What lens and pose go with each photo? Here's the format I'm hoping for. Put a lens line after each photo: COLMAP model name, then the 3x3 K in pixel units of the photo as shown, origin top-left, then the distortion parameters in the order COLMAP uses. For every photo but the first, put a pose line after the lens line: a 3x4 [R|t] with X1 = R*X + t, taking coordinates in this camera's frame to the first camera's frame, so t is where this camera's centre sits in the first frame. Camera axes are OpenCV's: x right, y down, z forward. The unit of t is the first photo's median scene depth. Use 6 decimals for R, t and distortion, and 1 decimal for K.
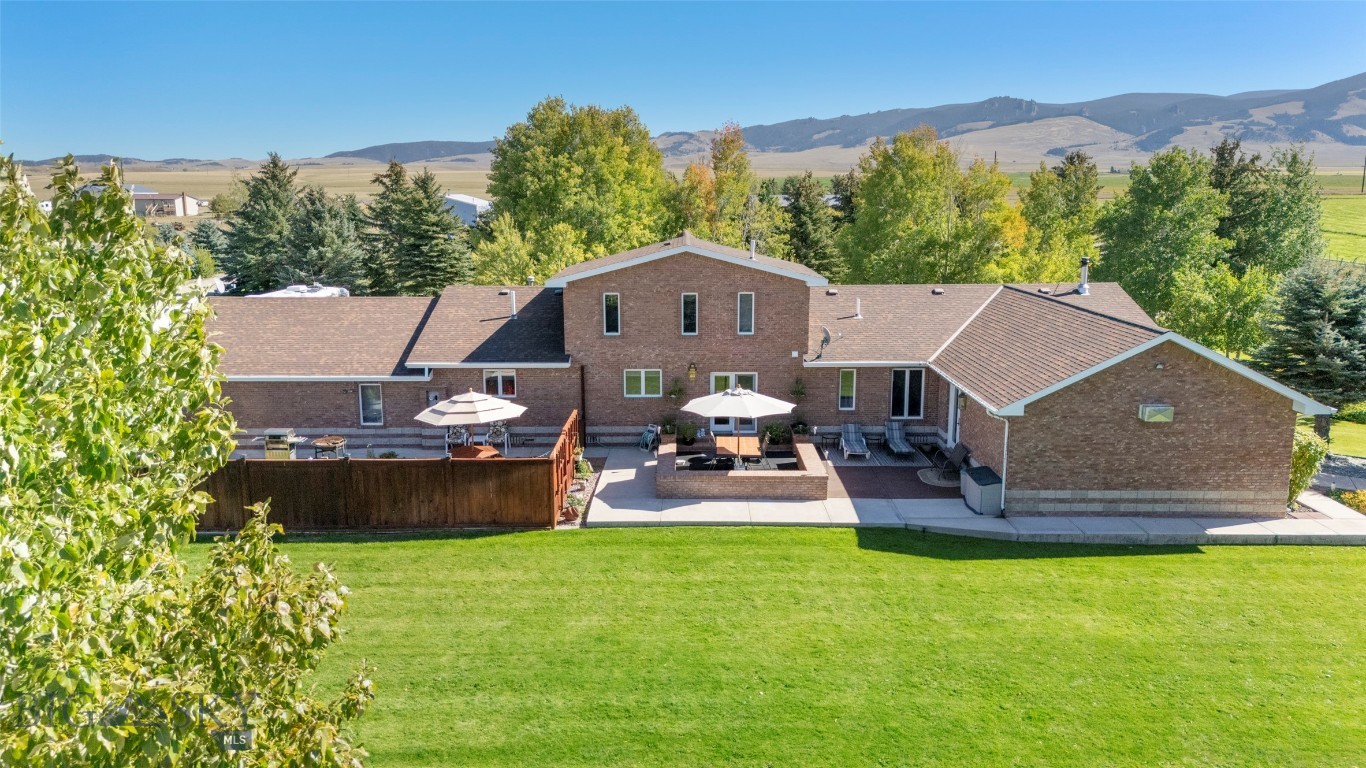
lens RADIAL K [[973.3, 0, 683.0], [0, 973.3, 384.0], [0, 0, 1]] dist [0.105555, -0.151691]
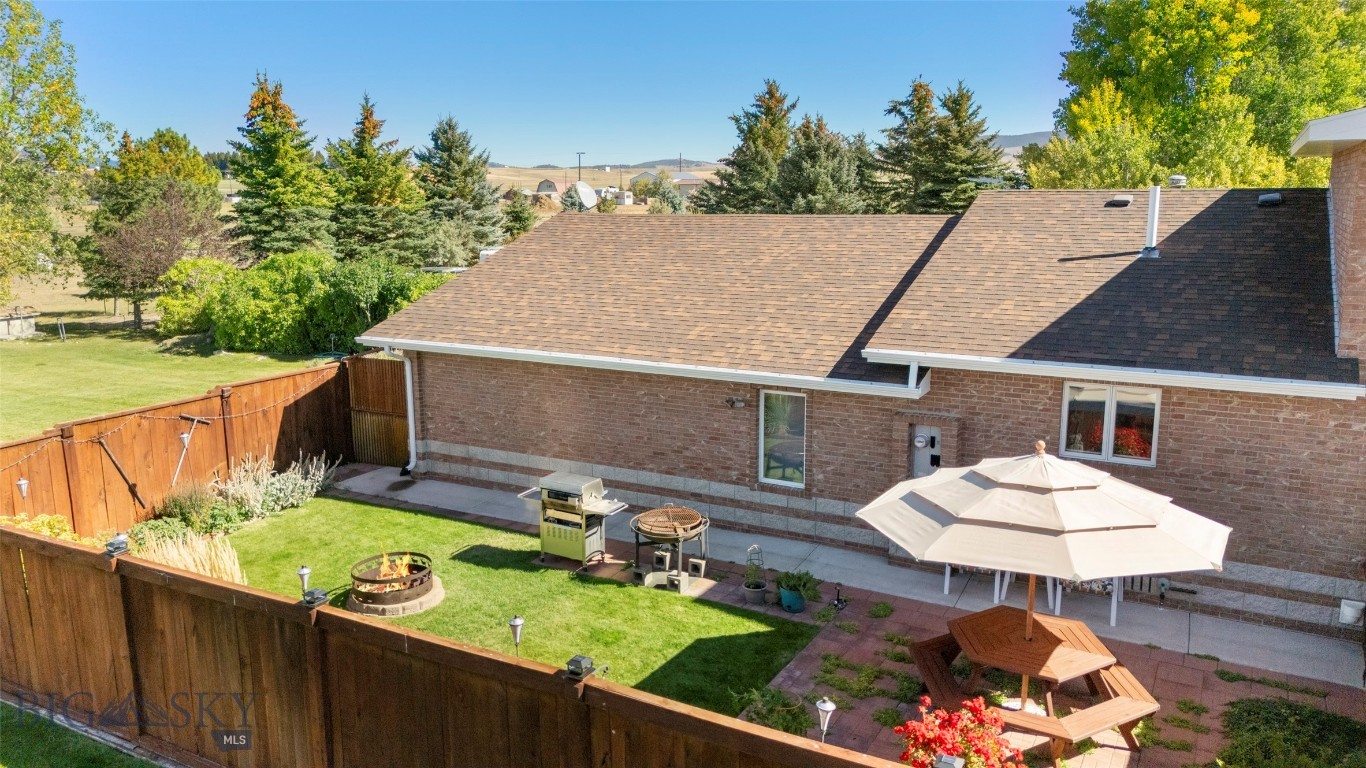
lens RADIAL K [[973.3, 0, 683.0], [0, 973.3, 384.0], [0, 0, 1]] dist [0.105555, -0.151691]
pose [[0.869192, 0.090673, -0.486090, -0.146337], [-0.088837, 0.995683, 0.026877, -0.010866], [0.486429, 0.019822, 0.873495, 0.592854]]
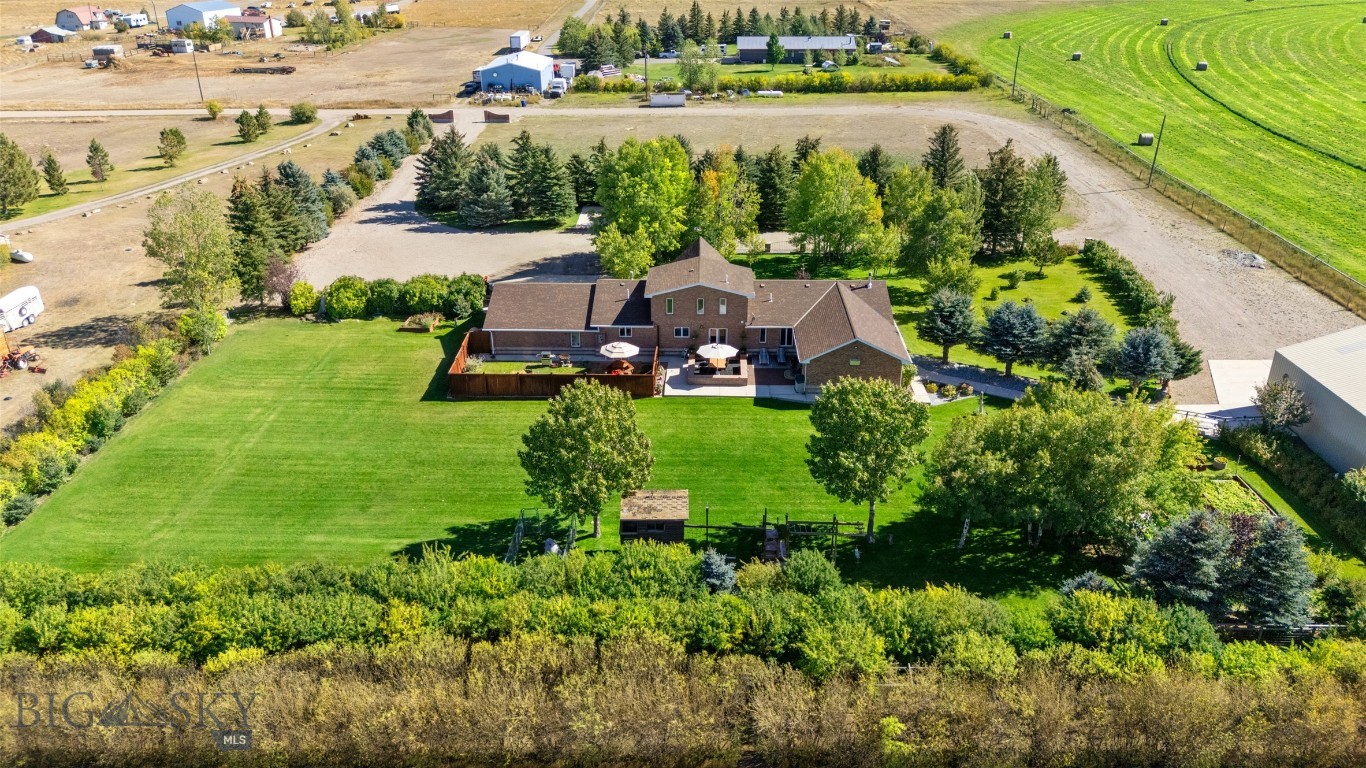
lens RADIAL K [[973.3, 0, 683.0], [0, 973.3, 384.0], [0, 0, 1]] dist [0.105555, -0.151691]
pose [[0.999755, 0.013672, -0.017391, 0.007182], [-0.008903, 0.968340, 0.249477, -0.492896], [0.020251, -0.249262, 0.968224, -1.458241]]
